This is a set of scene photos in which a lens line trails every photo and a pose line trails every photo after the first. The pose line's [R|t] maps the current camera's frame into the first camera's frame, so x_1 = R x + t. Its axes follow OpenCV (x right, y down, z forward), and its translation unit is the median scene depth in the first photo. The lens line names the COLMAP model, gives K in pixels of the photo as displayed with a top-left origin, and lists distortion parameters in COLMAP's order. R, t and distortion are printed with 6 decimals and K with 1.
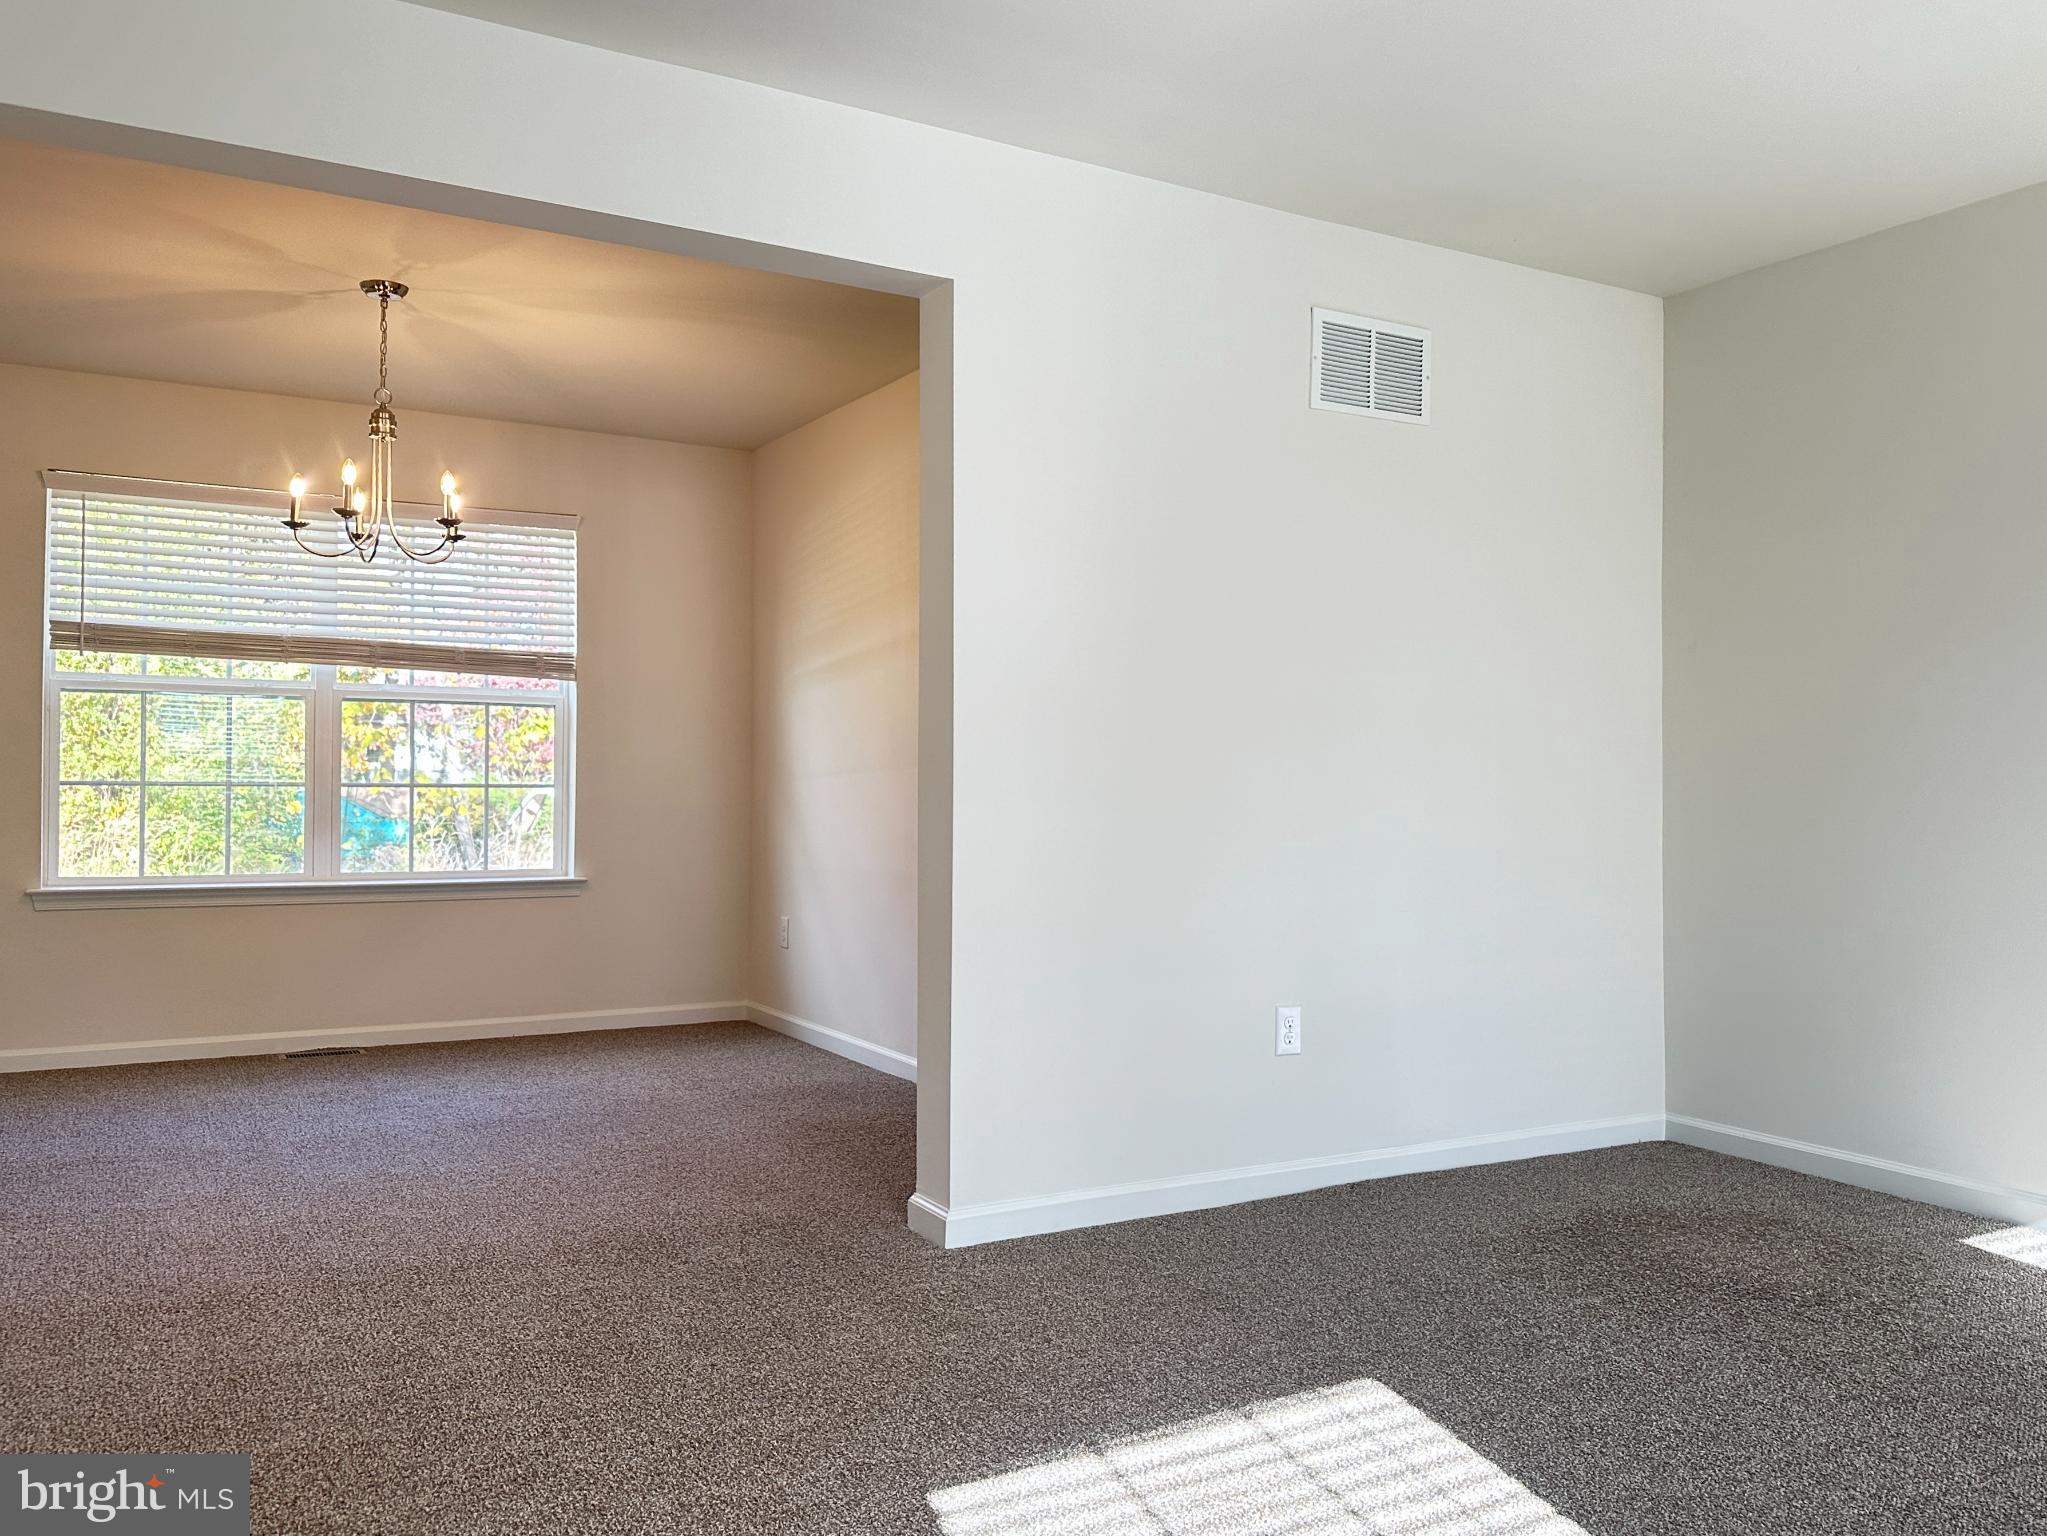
lens RADIAL K [[1577.5, 0, 1037.0], [0, 1577.5, 775.7], [0, 0, 1]] dist [-0.012439, -0.022666]
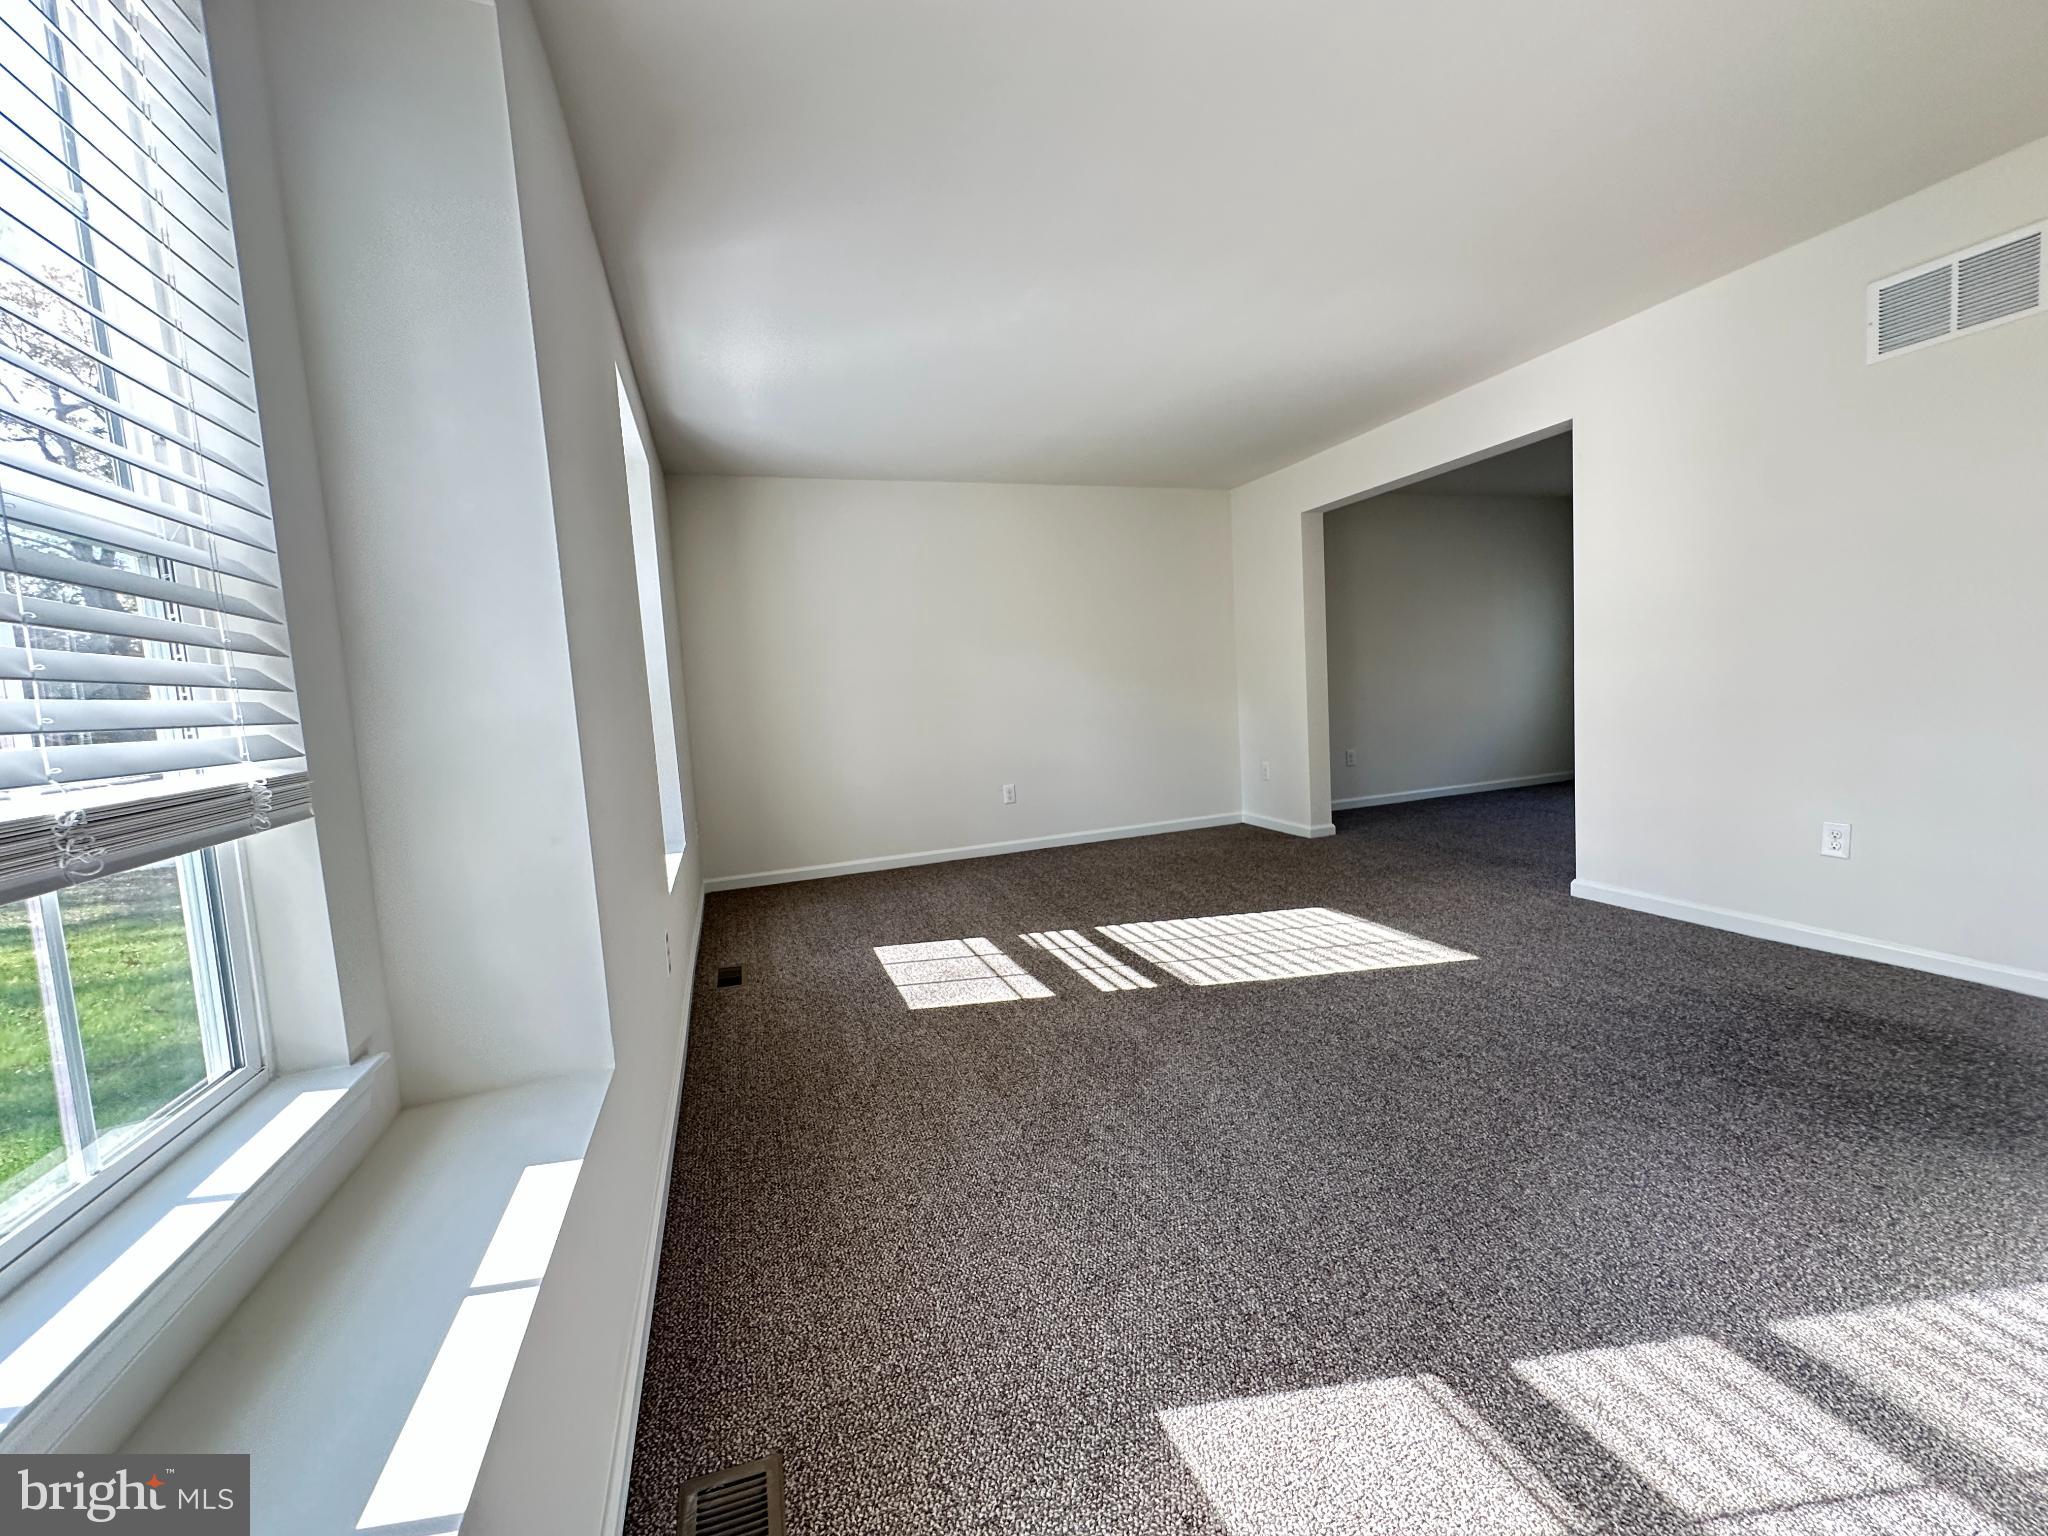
lens RADIAL K [[821.6, 0, 1034.2], [0, 821.6, 762.3], [0, 0, 1]] dist [-0.001680, -0.000495]
pose [[-0.179261, 0.096421, -0.979065, 1.099927], [0.060317, 0.994391, 0.086887, -0.012144], [0.981951, -0.043479, -0.184071, 0.496214]]
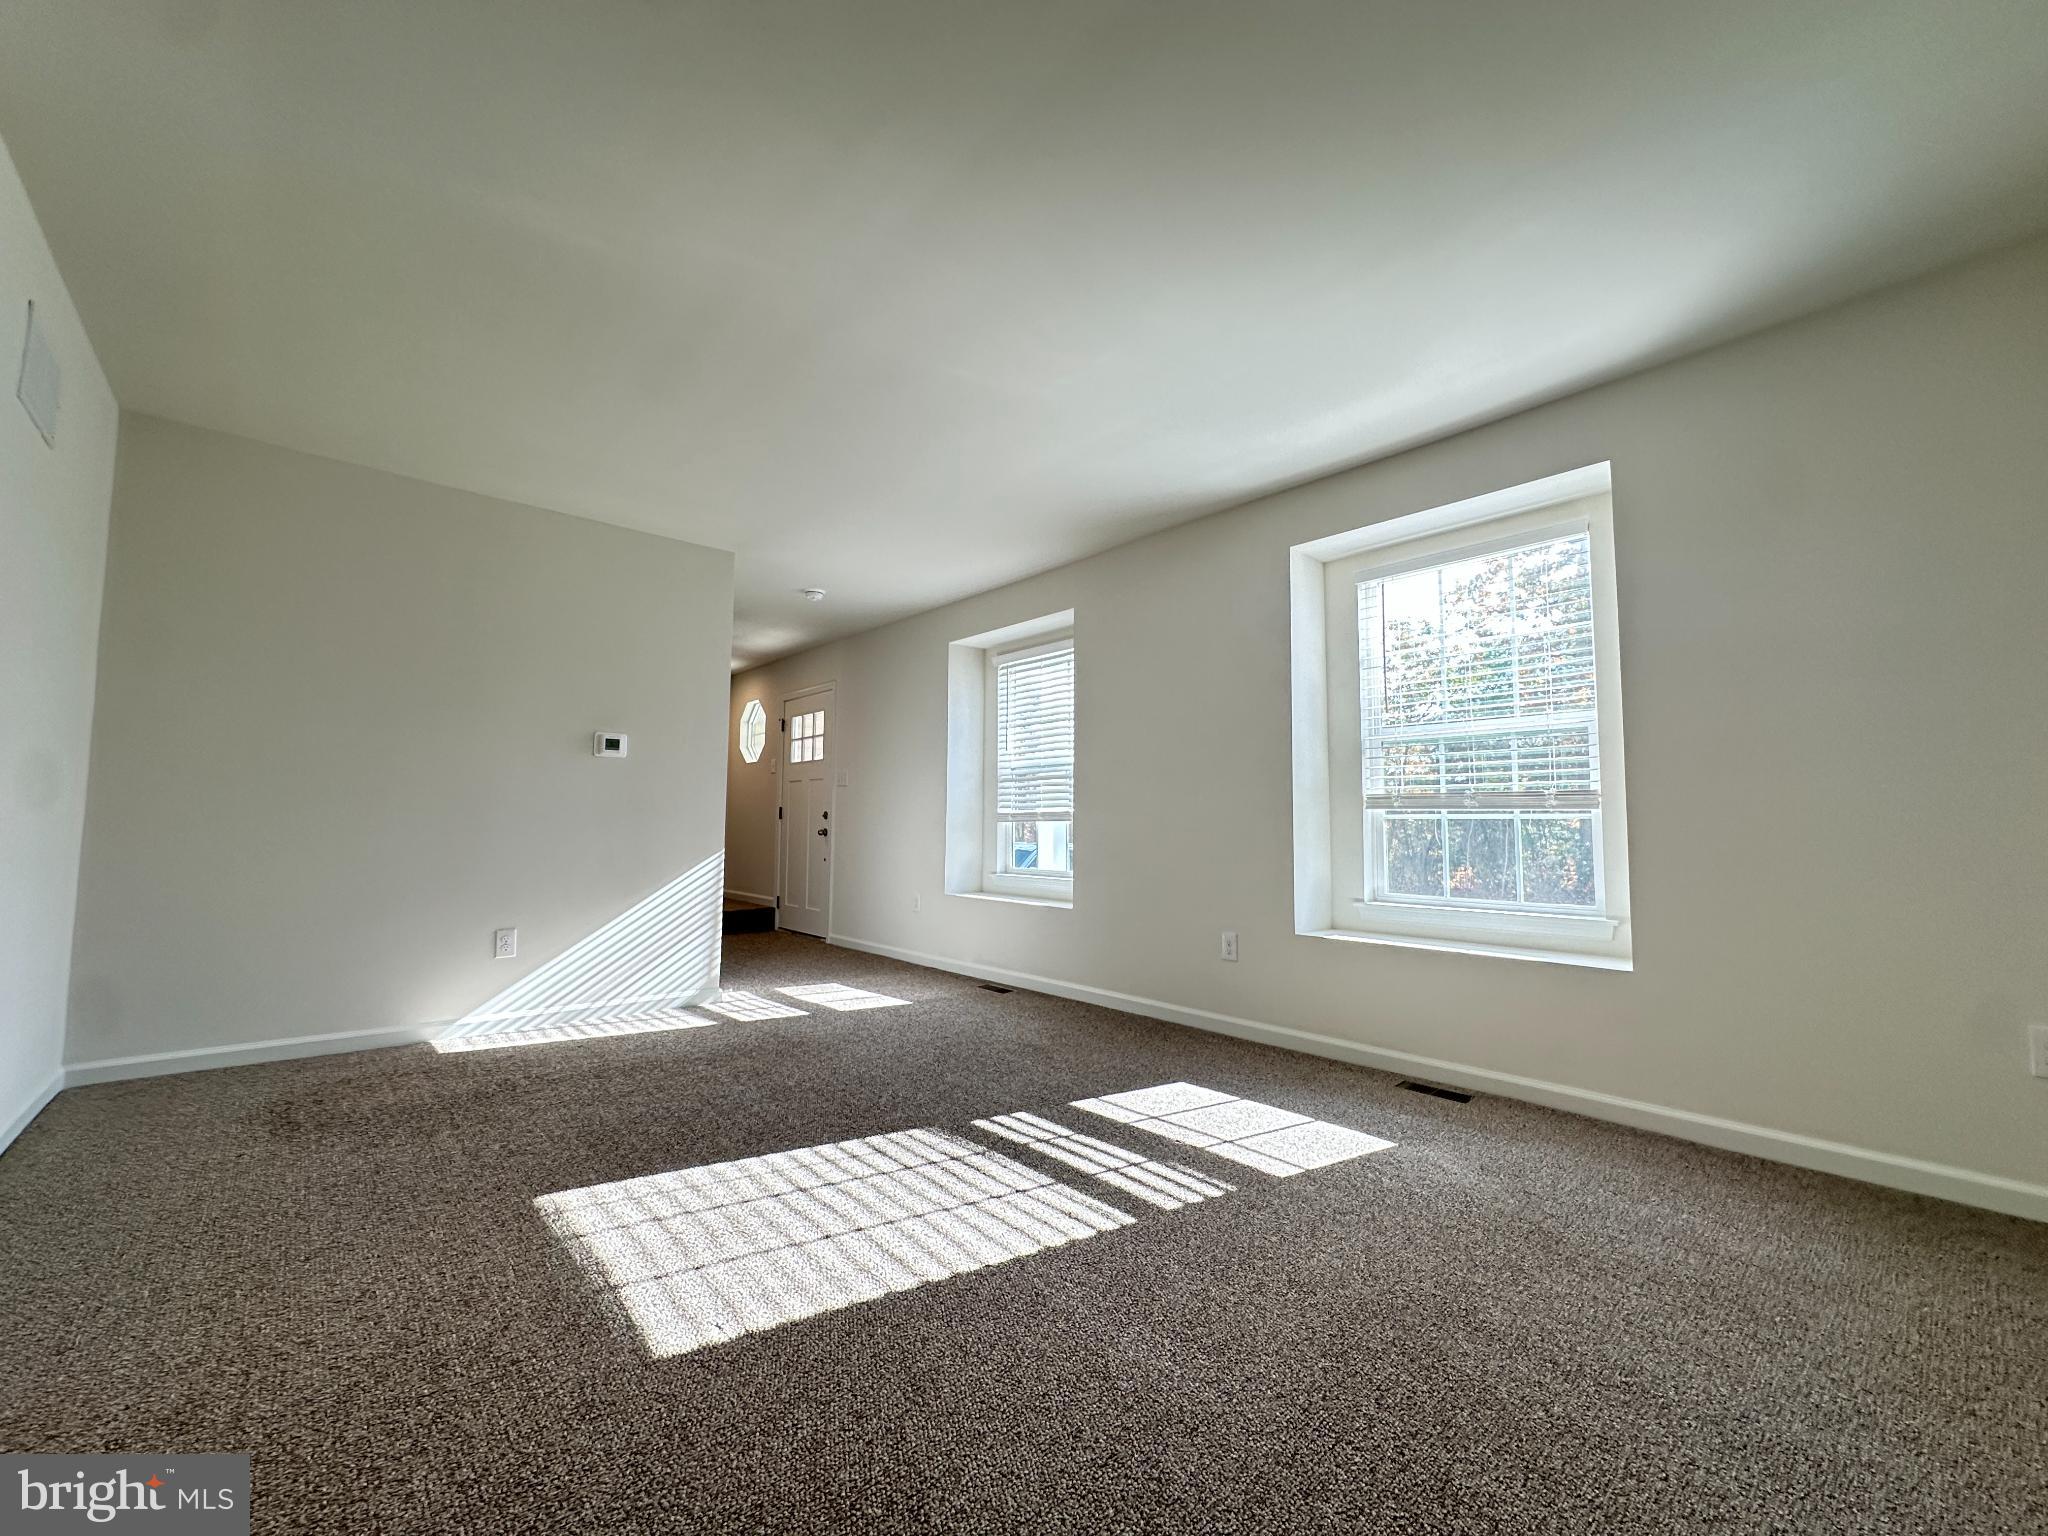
lens RADIAL K [[821.6, 0, 1016.5], [0, 821.6, 779.4], [0, 0, 1]] dist [-0.001680, -0.000495]
pose [[-0.188077, 0.050257, 0.980868, -0.511473], [-0.019100, 0.998314, -0.054813, 0.021724], [-0.981969, -0.029044, -0.186799, 0.566566]]
